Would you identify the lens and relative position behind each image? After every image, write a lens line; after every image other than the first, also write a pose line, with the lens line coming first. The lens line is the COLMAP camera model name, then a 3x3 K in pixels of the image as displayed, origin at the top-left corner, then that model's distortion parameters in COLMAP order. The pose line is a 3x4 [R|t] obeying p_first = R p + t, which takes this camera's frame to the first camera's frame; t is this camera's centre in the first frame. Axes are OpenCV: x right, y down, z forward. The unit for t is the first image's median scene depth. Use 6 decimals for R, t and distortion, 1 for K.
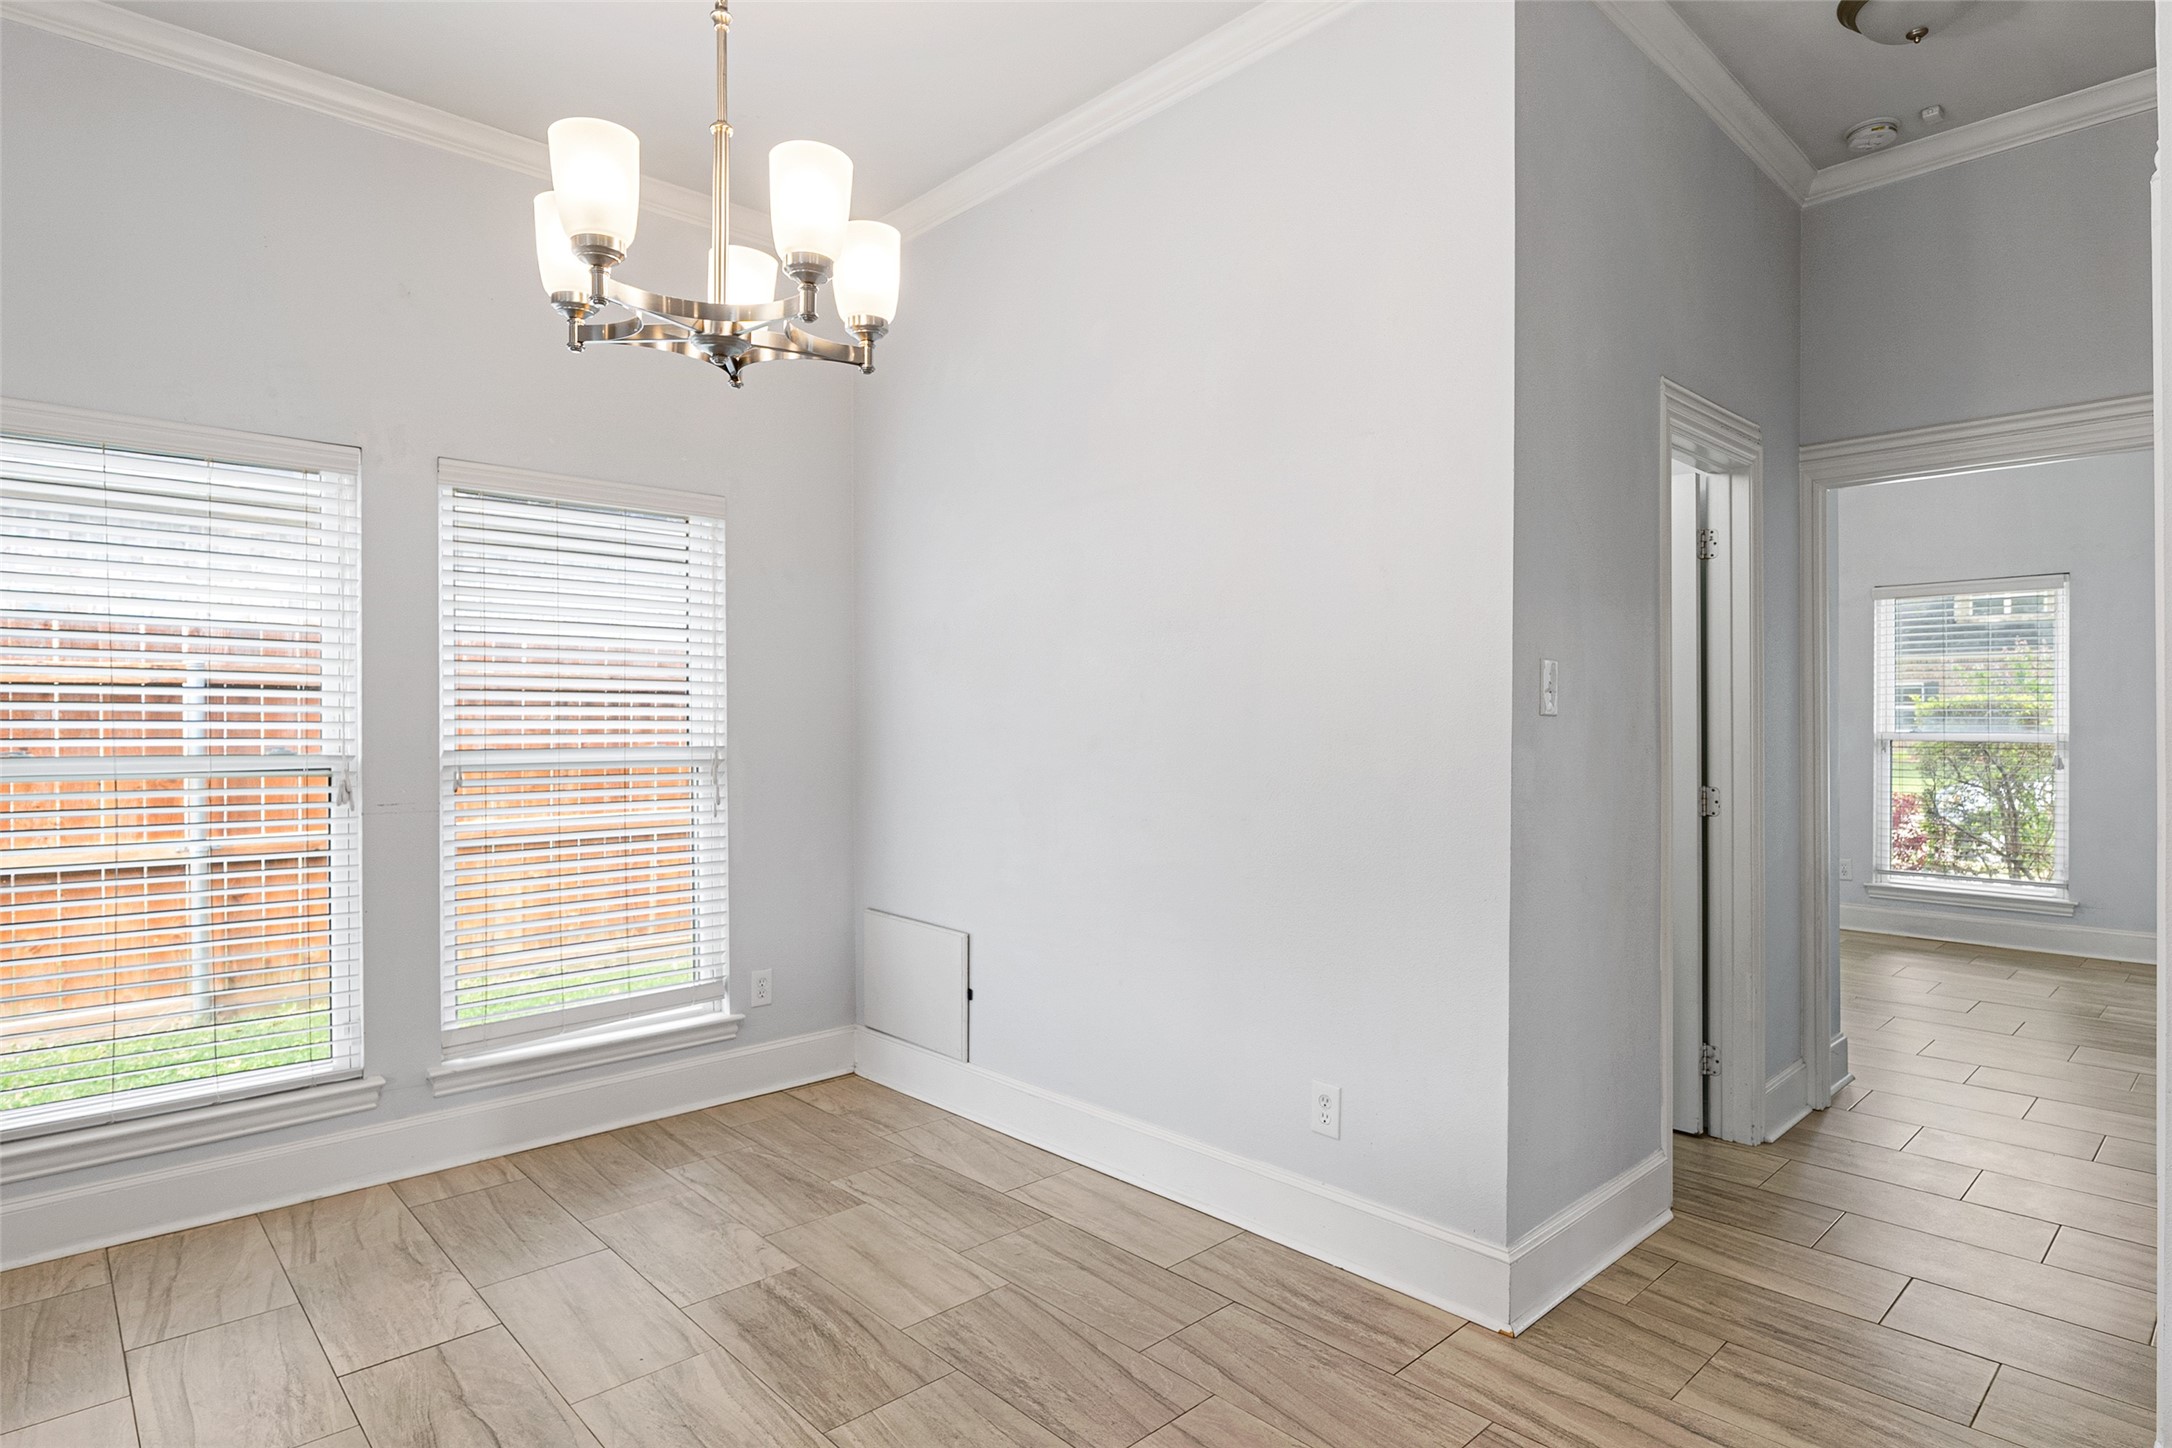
lens RADIAL K [[1175.5, 0, 1083.0], [0, 1175.5, 719.5], [0, 0, 1]] dist [-0.005909, 0.003953]
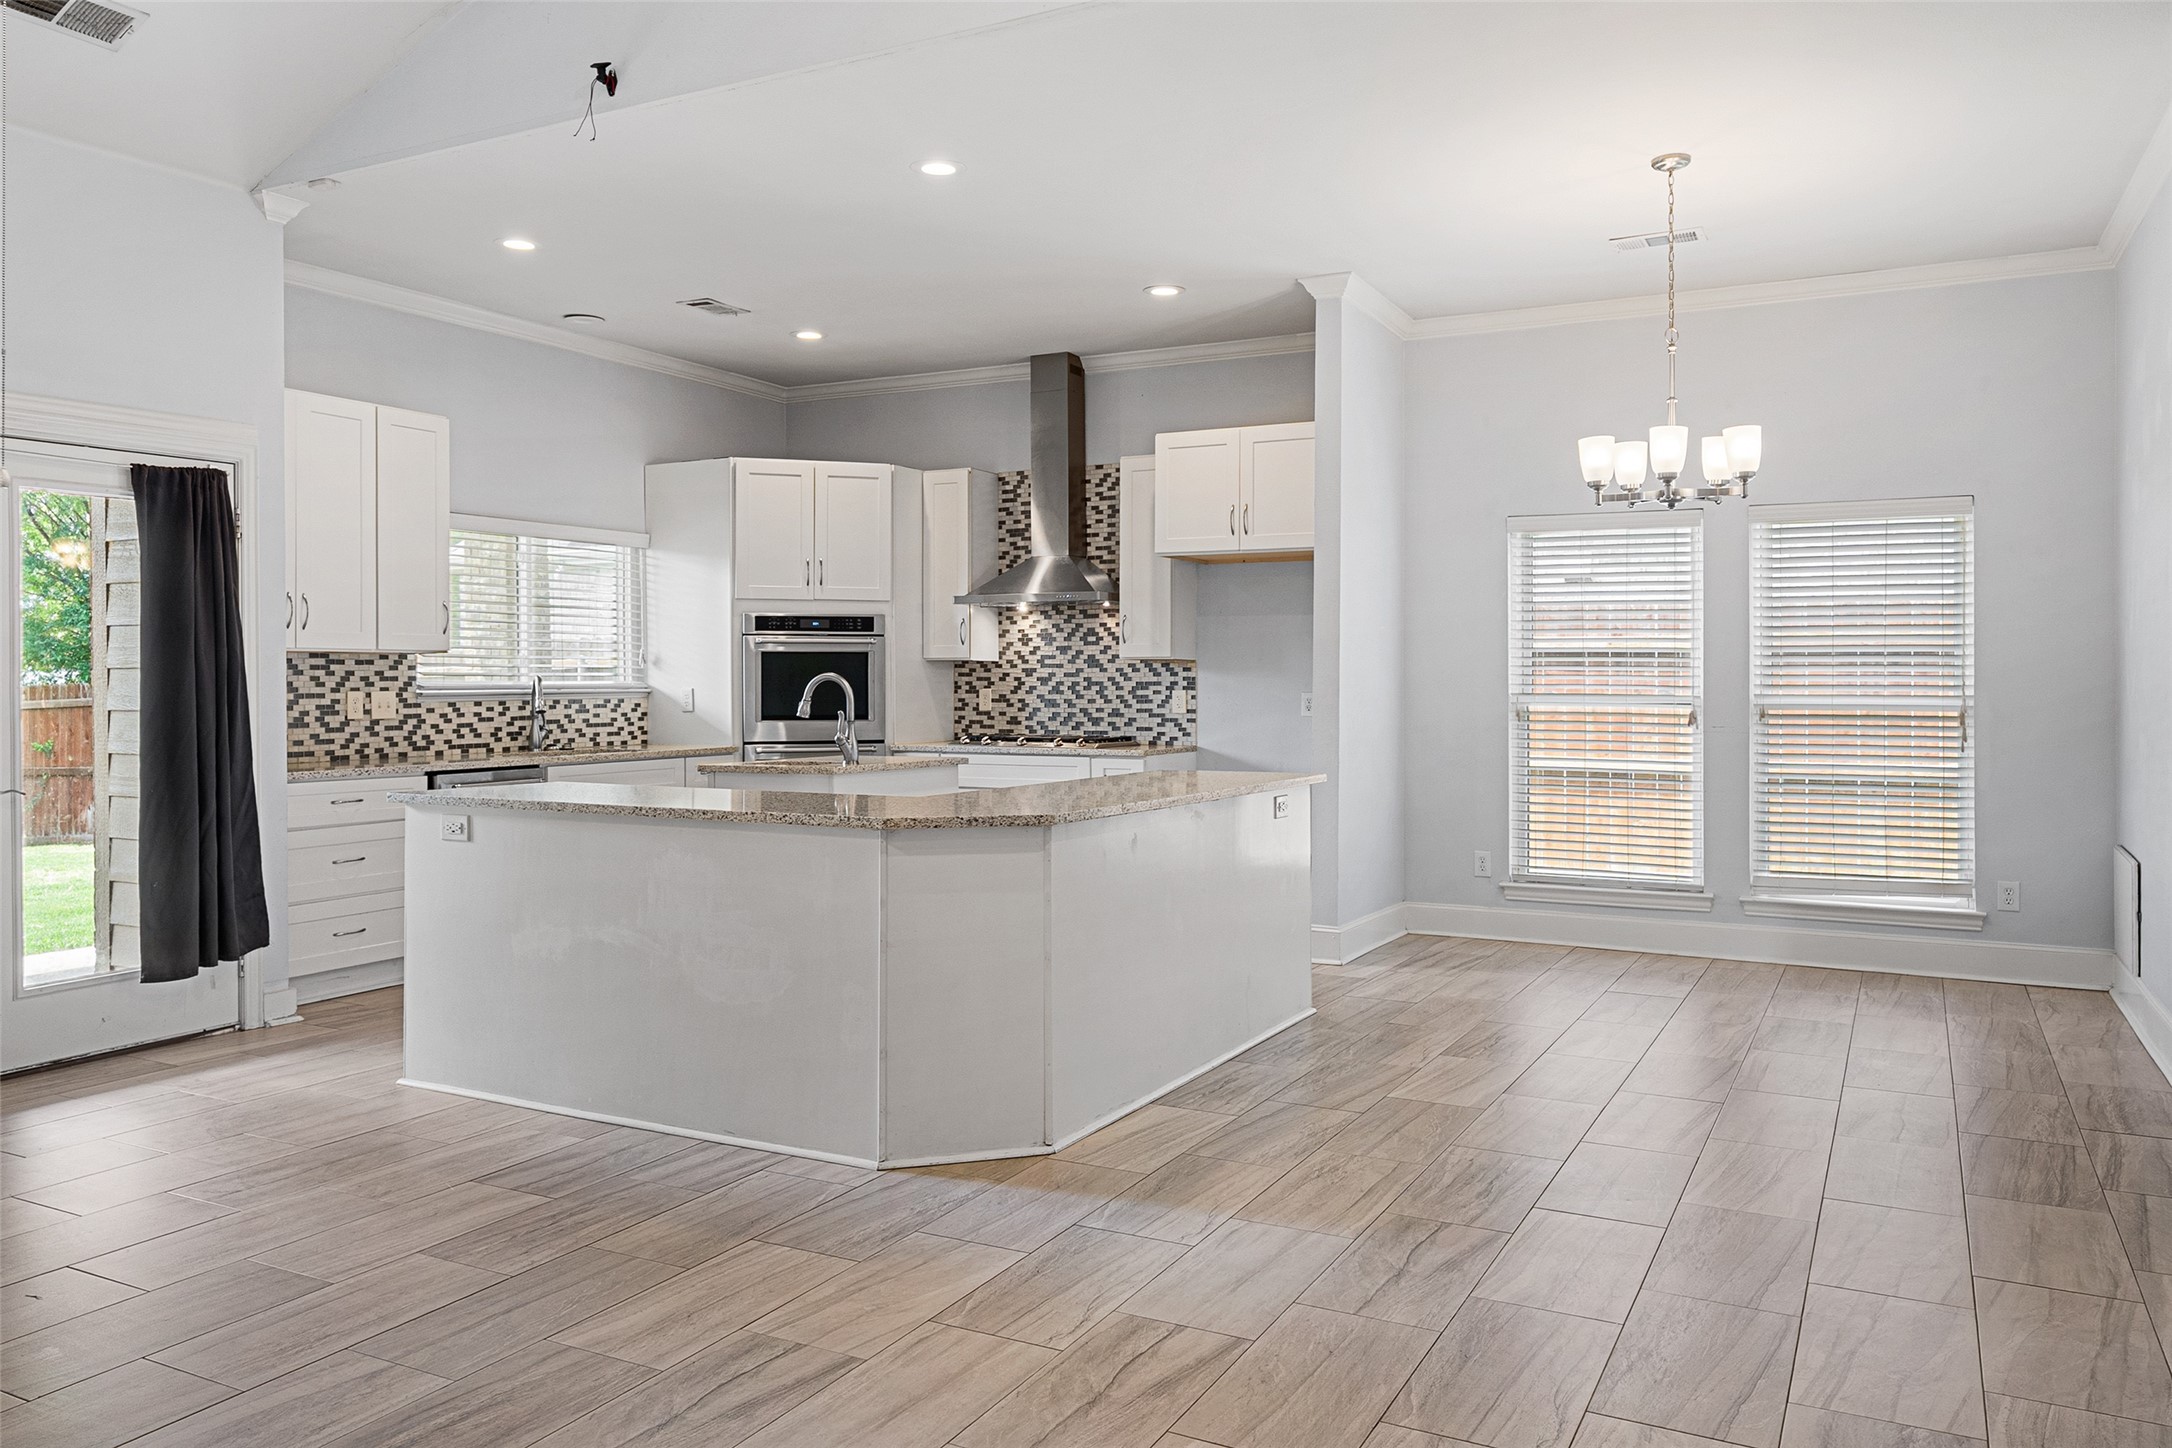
lens RADIAL K [[1534.2, 0, 1075.1], [0, 1534.2, 690.5], [0, 0, 1]] dist [-0.008834, 0.024115]
pose [[0.329296, 0.012473, -0.944144, 1.135289], [-0.004691, 0.999922, 0.011574, 0.002115], [0.944215, 0.000618, 0.329329, -0.547693]]
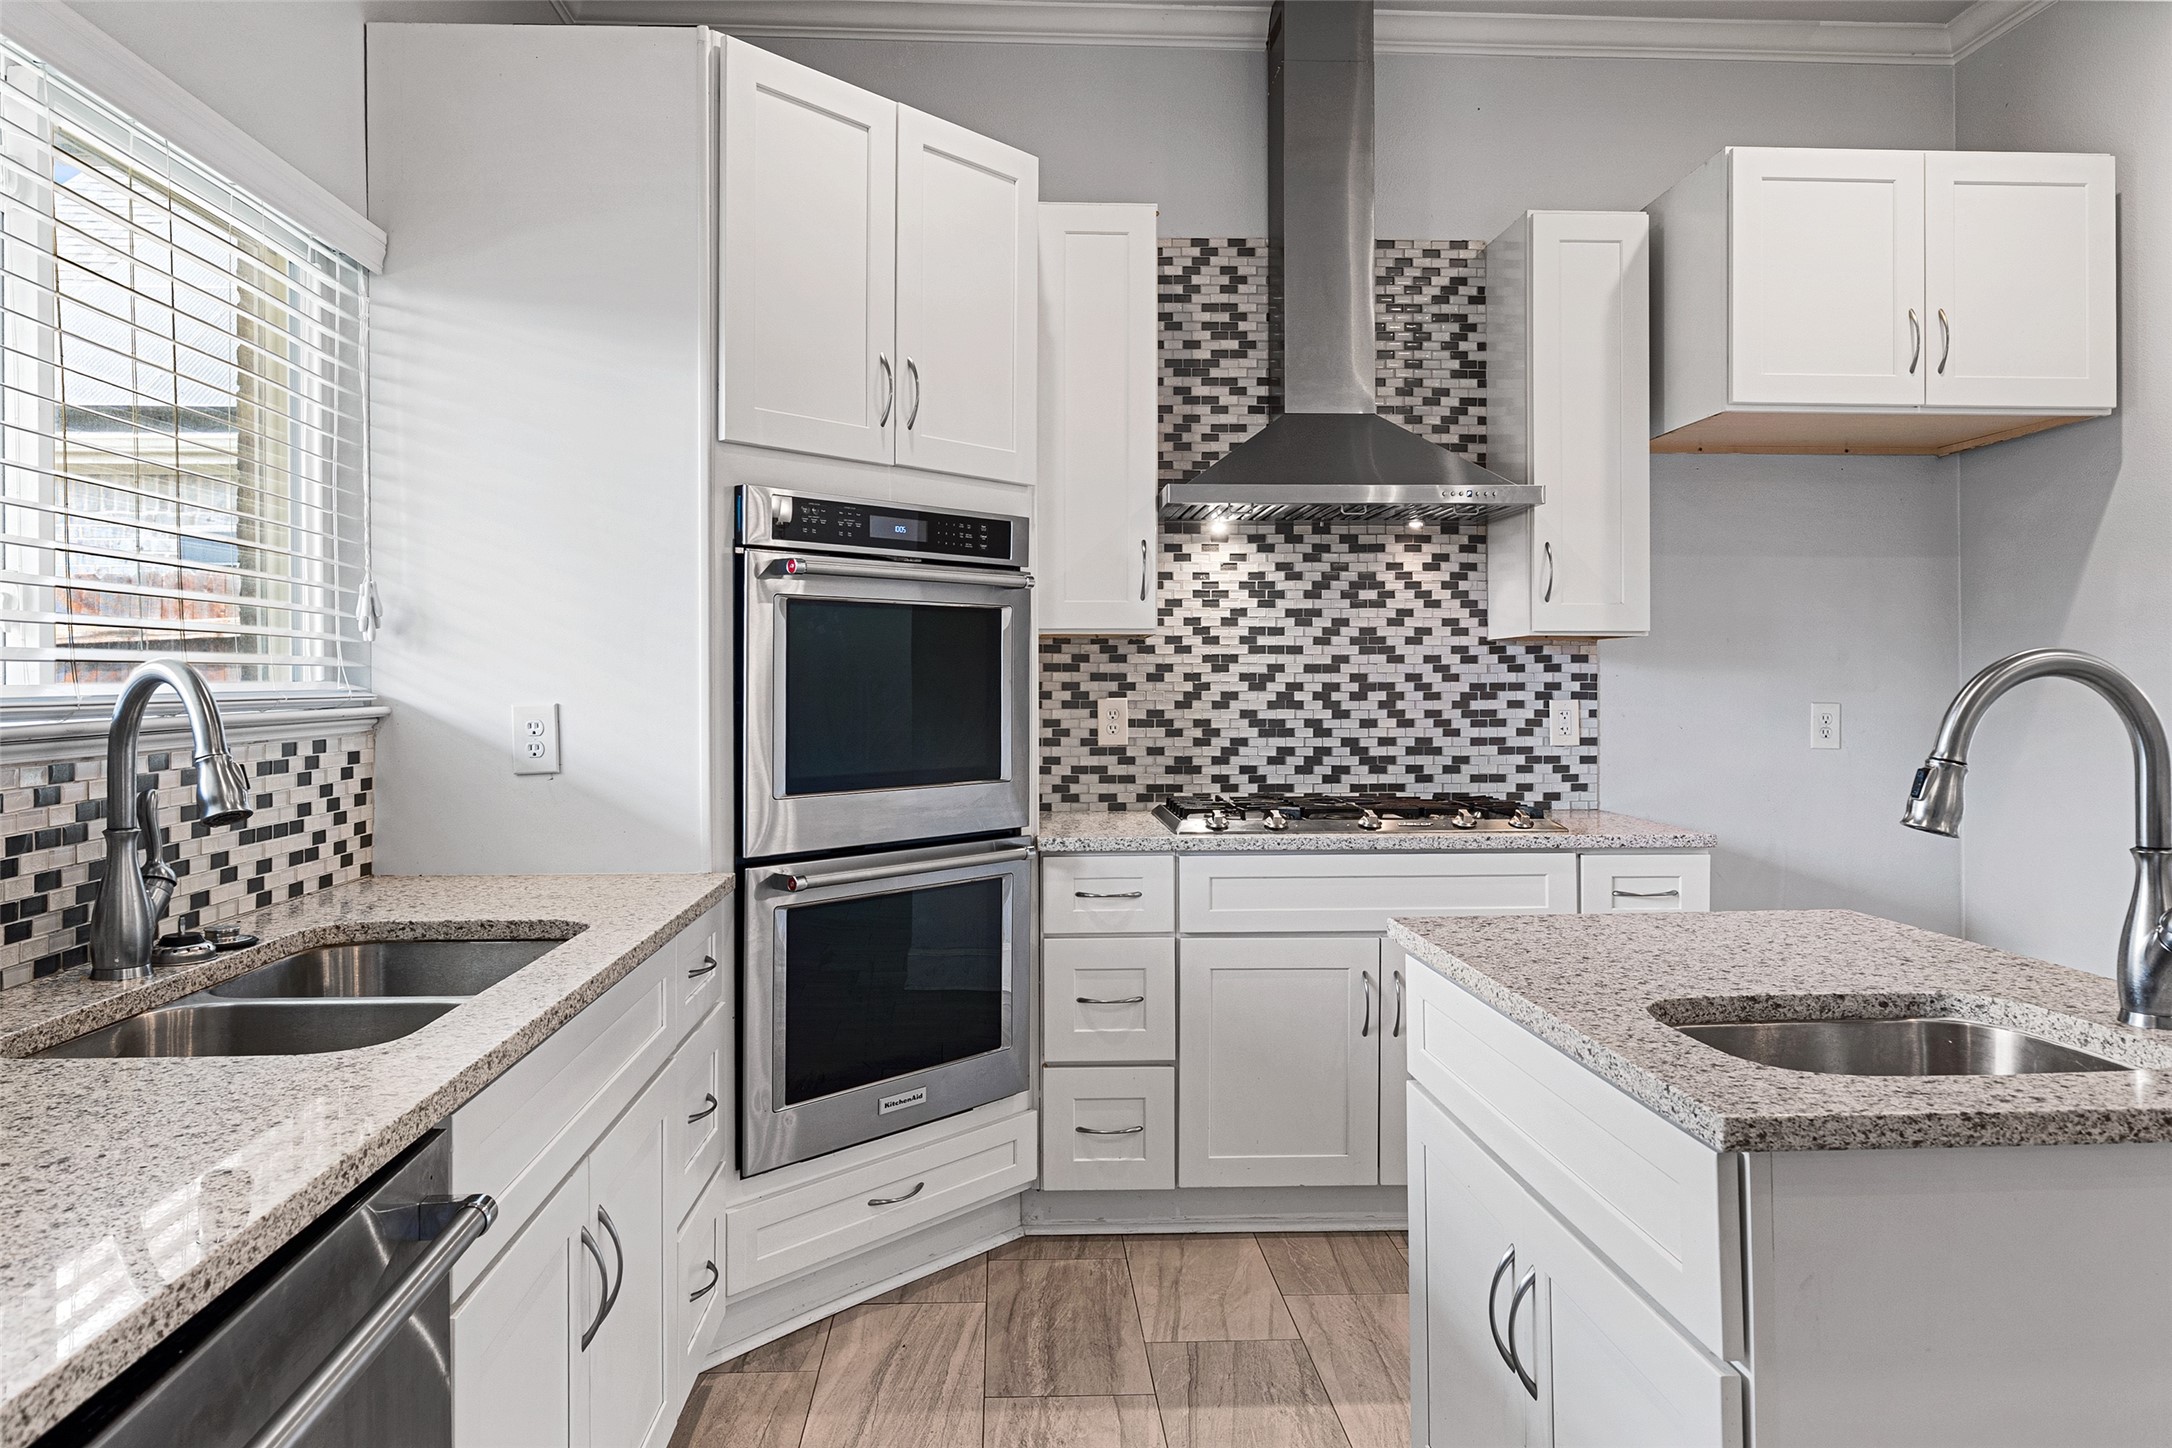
lens RADIAL K [[1439.3, 0, 1058.1], [0, 1439.3, 672.5], [0, 0, 1]] dist [-0.004720, -0.001253]
pose [[0.758173, 0.002839, -0.652047, -0.754926], [-0.006966, 0.999969, -0.003745, 0.014764], [0.652016, 0.007381, 0.758169, -0.731207]]
